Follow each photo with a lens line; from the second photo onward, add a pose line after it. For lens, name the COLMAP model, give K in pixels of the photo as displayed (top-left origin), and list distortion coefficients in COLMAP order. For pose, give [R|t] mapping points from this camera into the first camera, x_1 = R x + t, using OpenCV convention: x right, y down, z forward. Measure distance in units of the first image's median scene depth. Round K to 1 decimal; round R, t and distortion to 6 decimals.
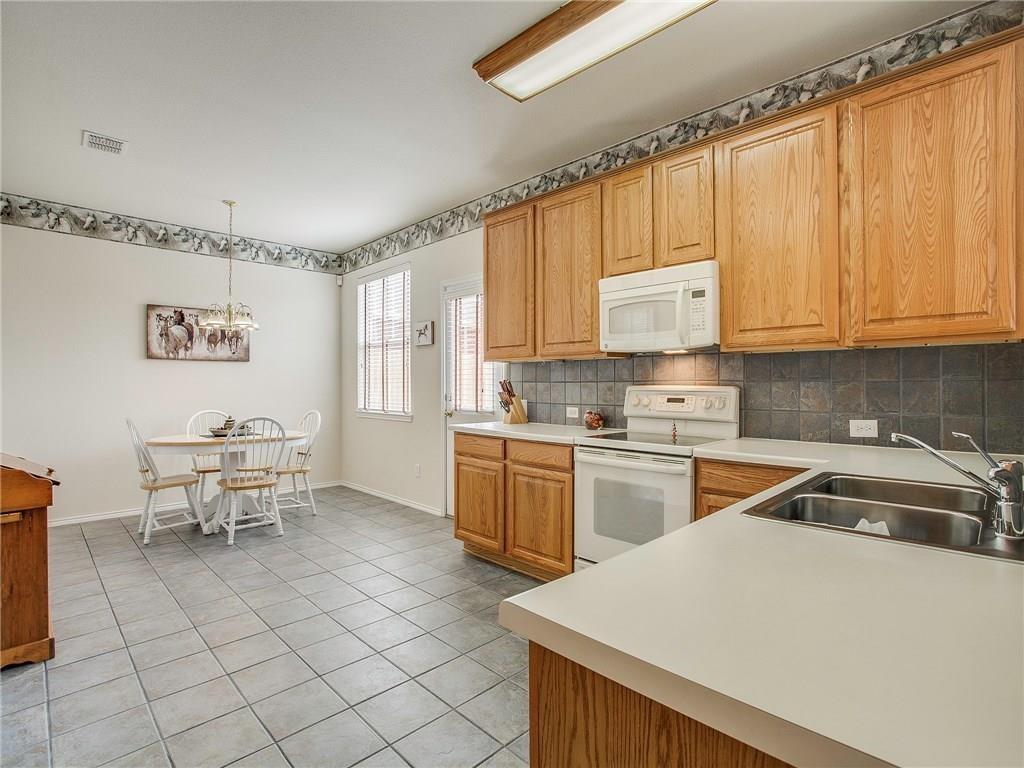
lens RADIAL K [[500.4, 0, 505.7], [0, 500.4, 390.4], [0, 0, 1]] dist [-0.053595, 0.017028]
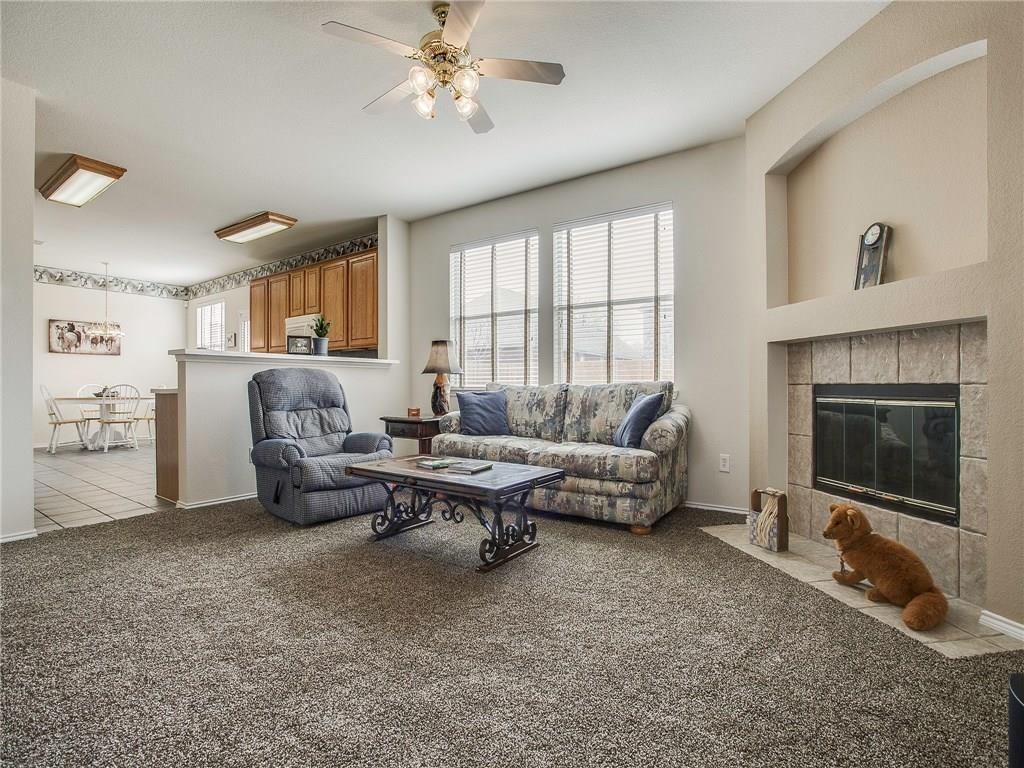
lens RADIAL K [[500.4, 0, 514.5], [0, 500.4, 391.5], [0, 0, 1]] dist [-0.053595, 0.017028]
pose [[0.982964, -0.001251, 0.183796, 0.513116], [0.001798, 0.999994, -0.002812, 0.074805], [-0.183792, 0.003094, 0.982960, -0.898851]]
